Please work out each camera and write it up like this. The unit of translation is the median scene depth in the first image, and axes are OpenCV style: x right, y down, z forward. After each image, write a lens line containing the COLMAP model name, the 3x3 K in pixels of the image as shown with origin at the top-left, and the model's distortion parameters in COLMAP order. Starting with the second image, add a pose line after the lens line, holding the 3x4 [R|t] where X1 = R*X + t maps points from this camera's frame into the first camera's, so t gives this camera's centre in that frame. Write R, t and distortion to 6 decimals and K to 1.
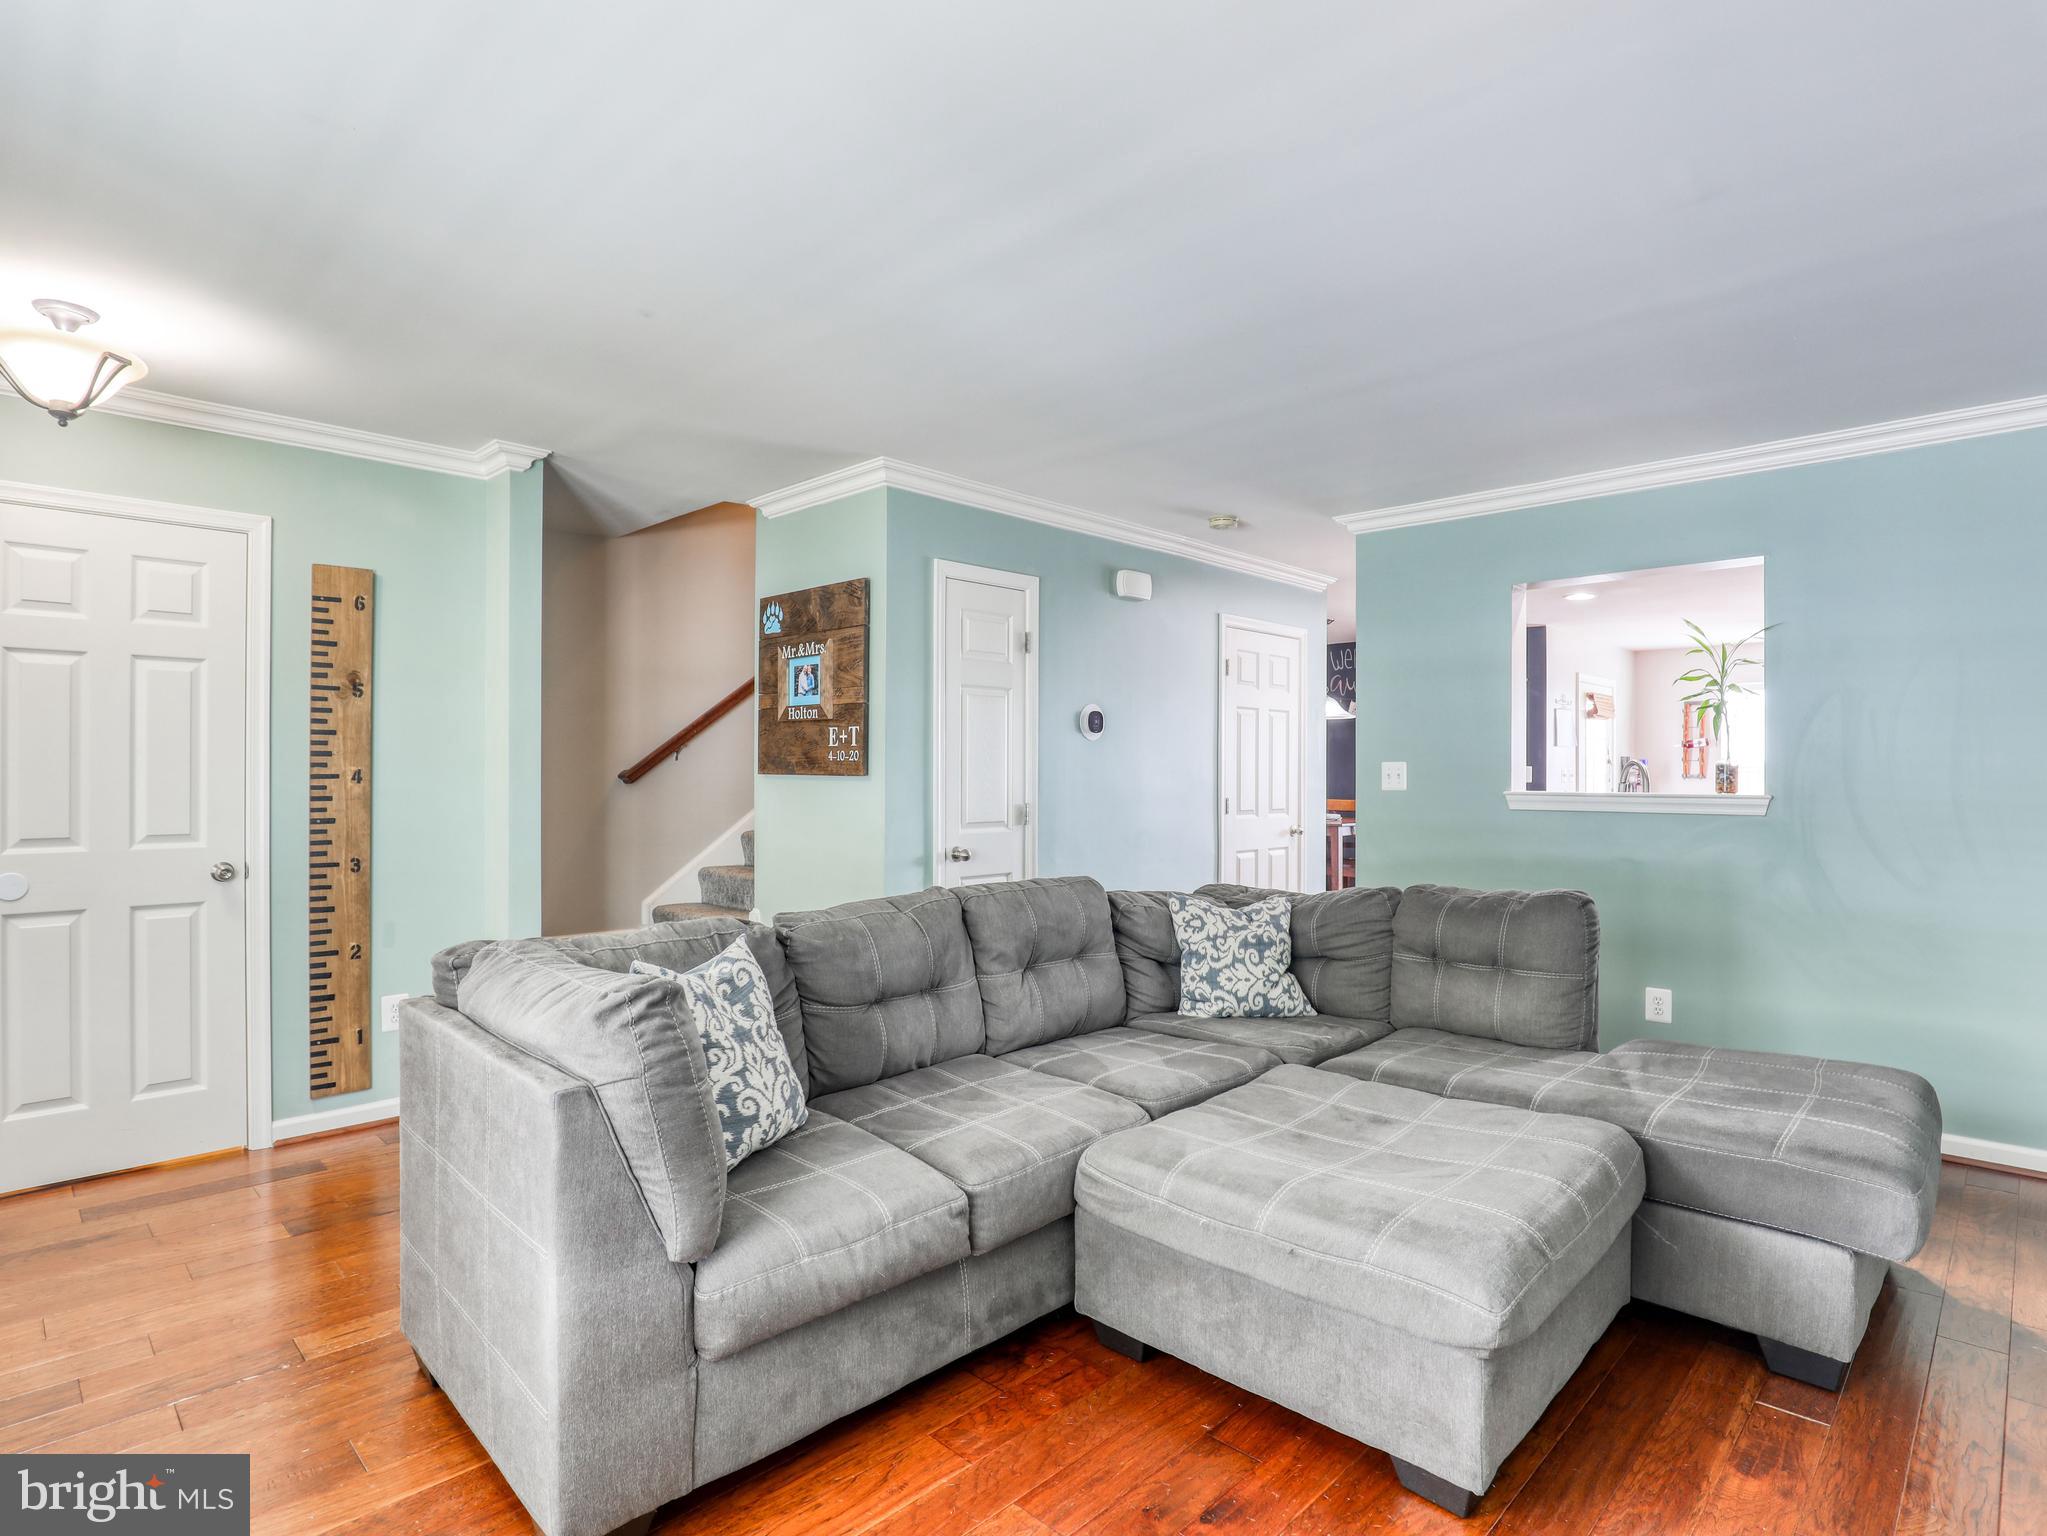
lens RADIAL K [[1078.2, 0, 1030.5], [0, 1078.2, 778.1], [0, 0, 1]] dist [-0.026850, 0.001982]
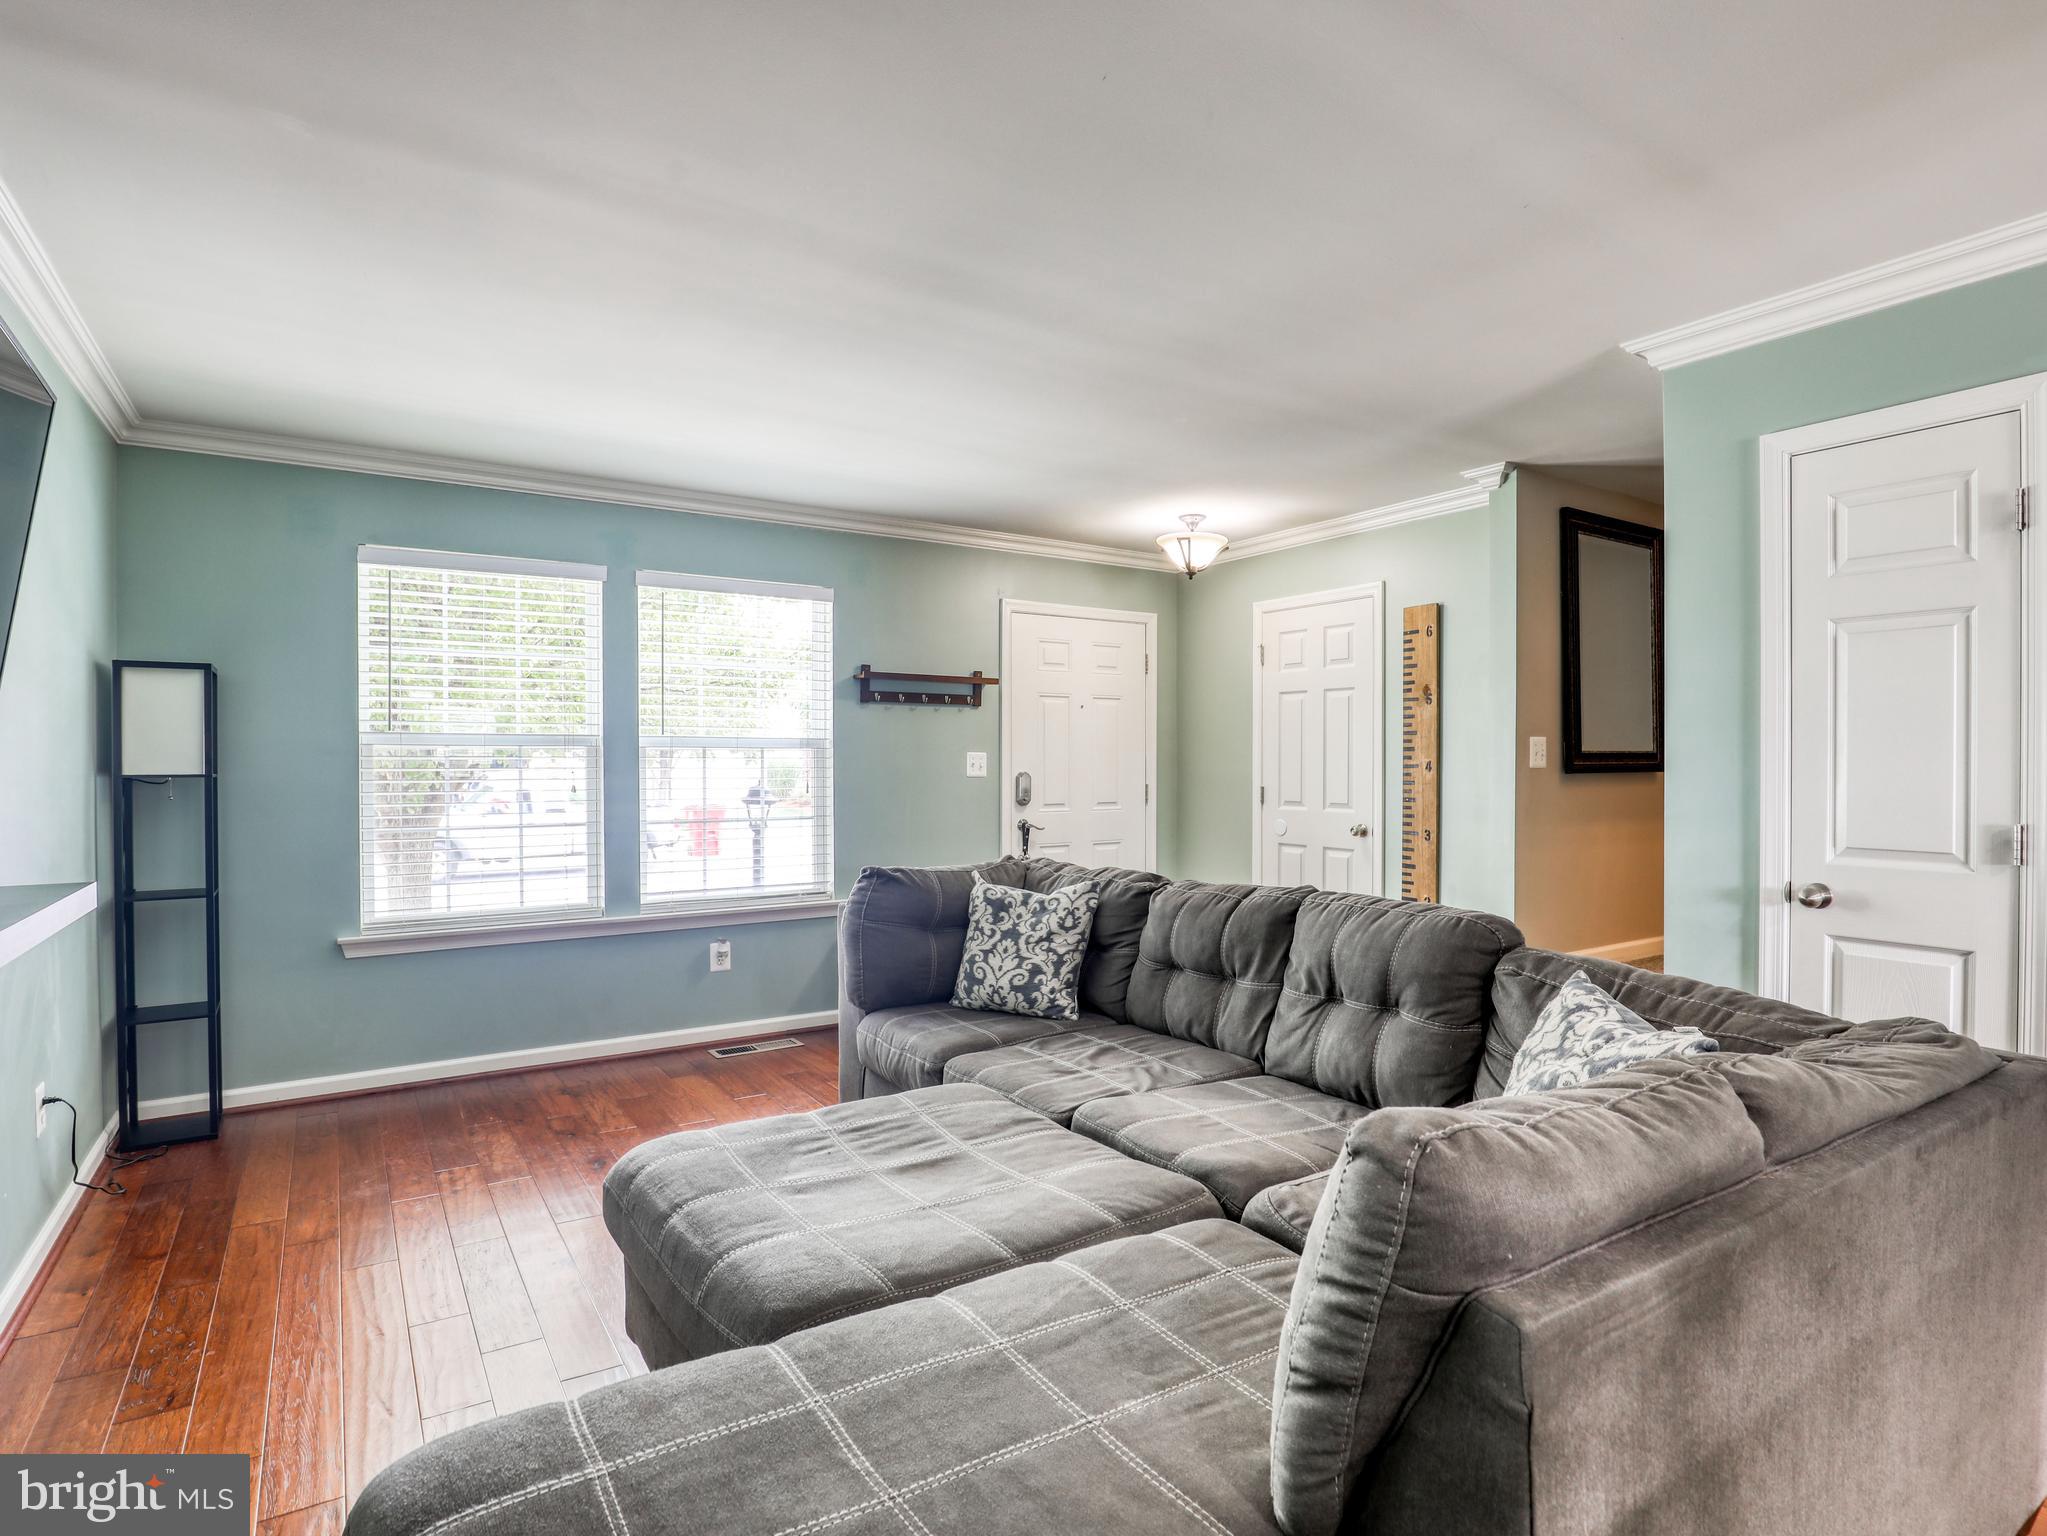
lens RADIAL K [[1078.2, 0, 1030.5], [0, 1078.2, 778.1], [0, 0, 1]] dist [-0.026850, 0.001982]
pose [[-0.227391, 0.014978, -0.973688, 0.910136], [-0.003556, 0.999862, 0.016211, -0.008127], [0.973797, 0.007148, -0.227307, 1.019158]]
